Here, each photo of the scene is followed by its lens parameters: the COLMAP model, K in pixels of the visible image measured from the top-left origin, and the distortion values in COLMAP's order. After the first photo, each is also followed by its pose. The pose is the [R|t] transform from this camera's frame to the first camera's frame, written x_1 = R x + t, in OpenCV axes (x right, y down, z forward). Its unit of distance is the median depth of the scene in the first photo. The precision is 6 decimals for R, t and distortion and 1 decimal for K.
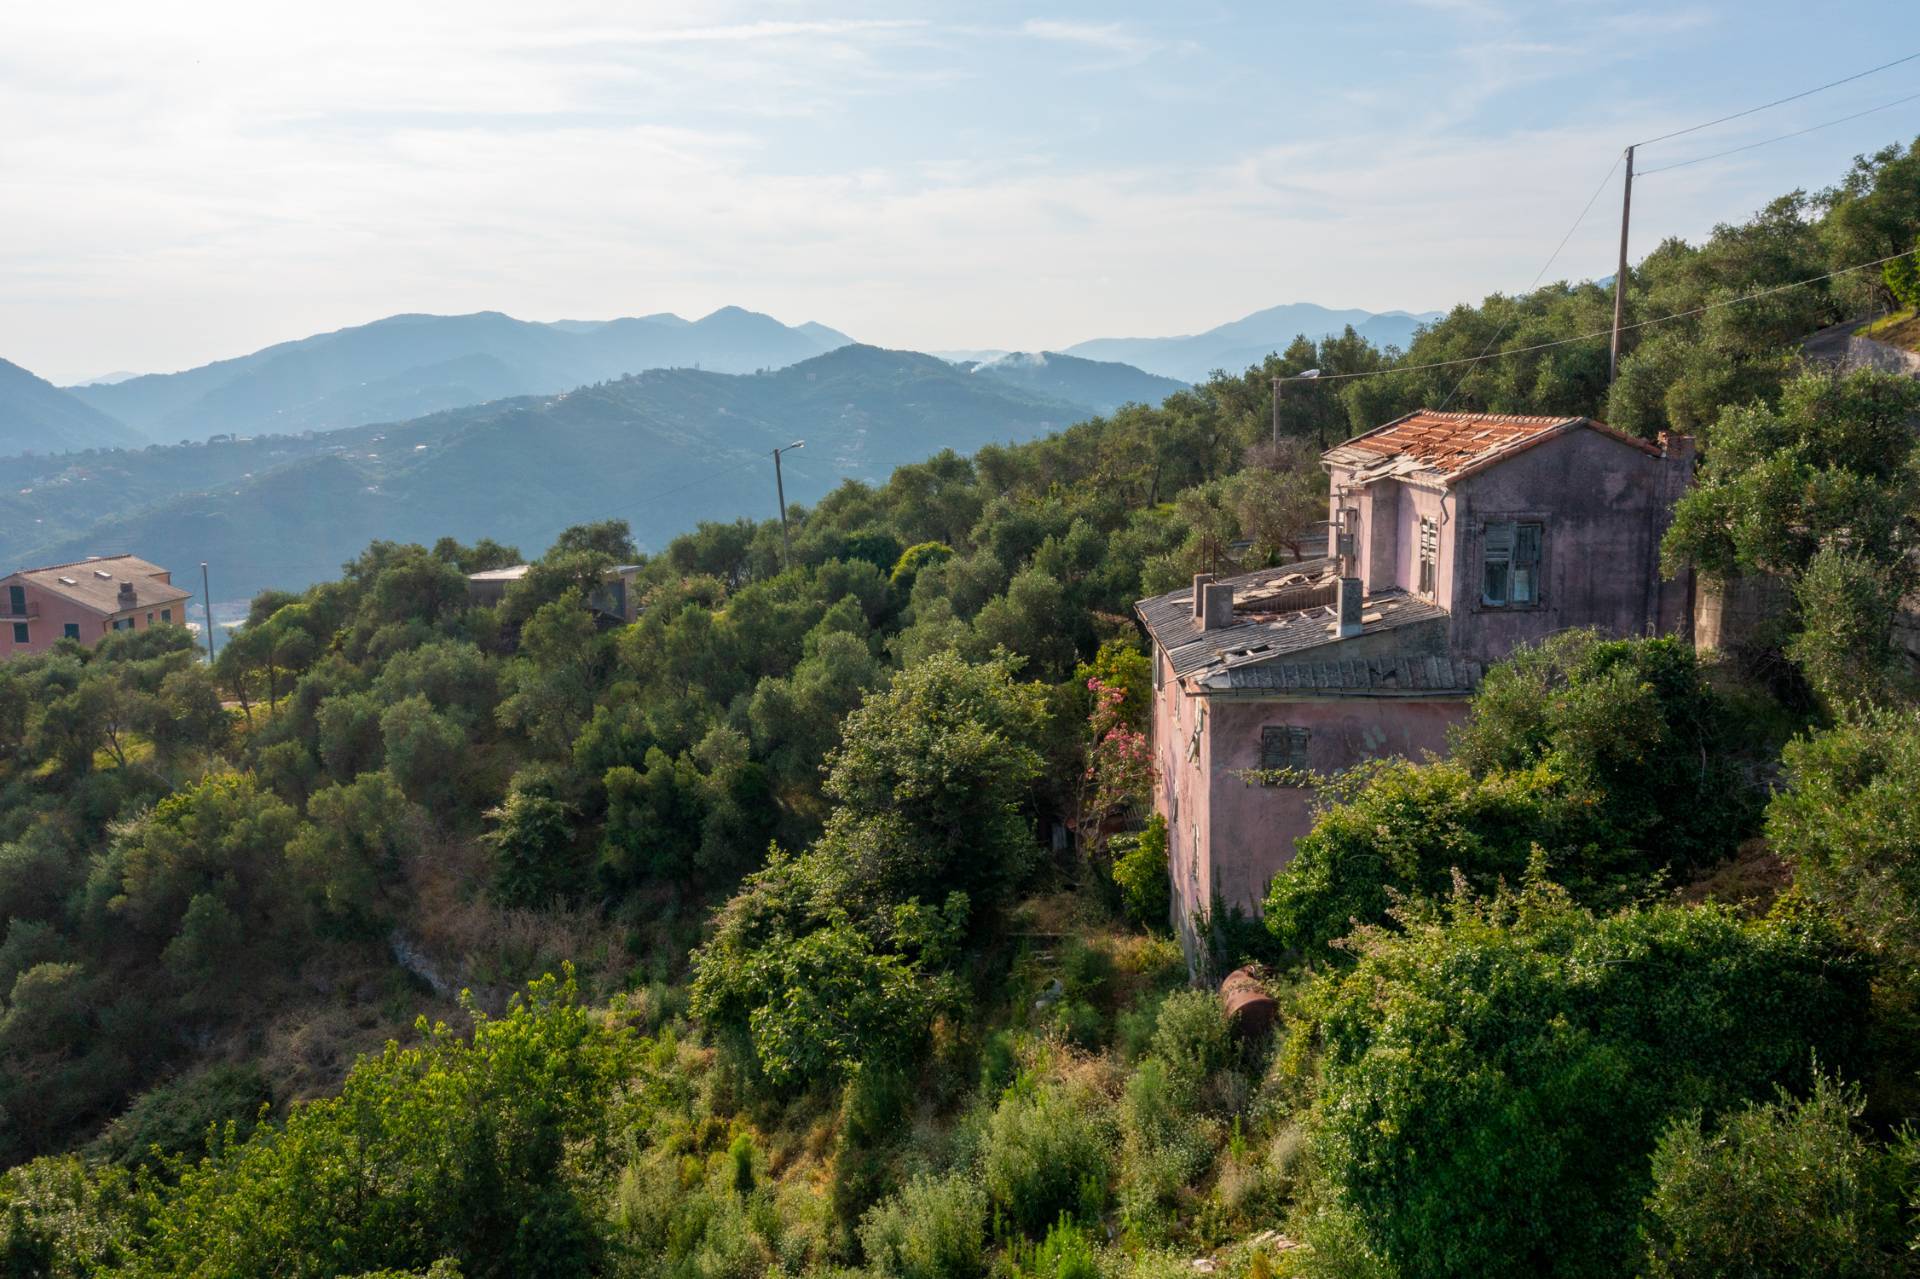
lens RADIAL K [[1522.5, 0, 960.0], [0, 1522.5, 639.5], [0, 0, 1]] dist [-0.005998, -0.000638]
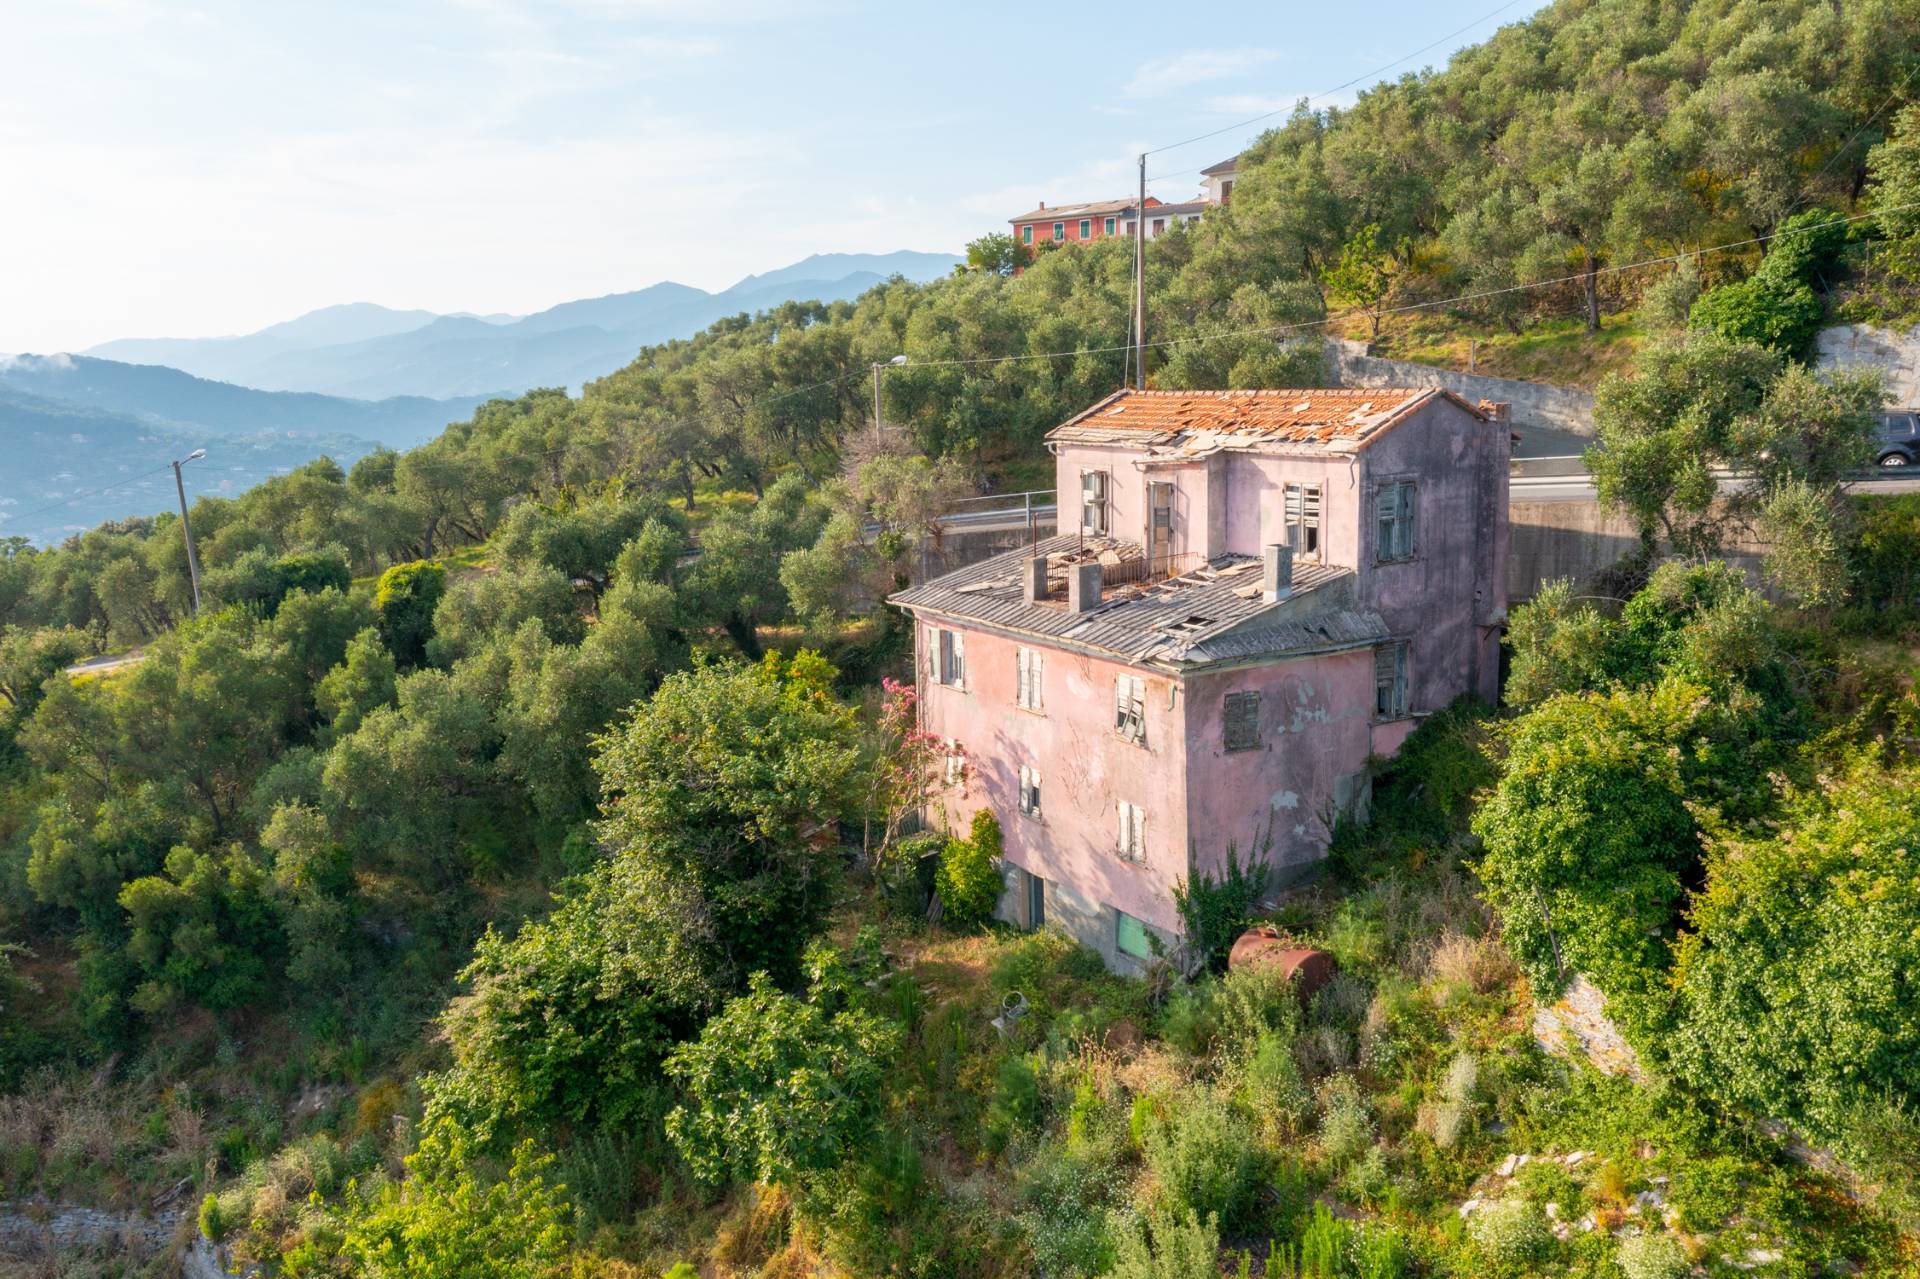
lens RADIAL K [[1522.5, 0, 960.0], [0, 1522.5, 639.5], [0, 0, 1]] dist [-0.005998, -0.000638]
pose [[0.836403, -0.102647, 0.538418, -0.486481], [0.103089, 0.994237, 0.029404, -0.027826], [-0.538334, 0.030911, 0.842165, 0.229646]]
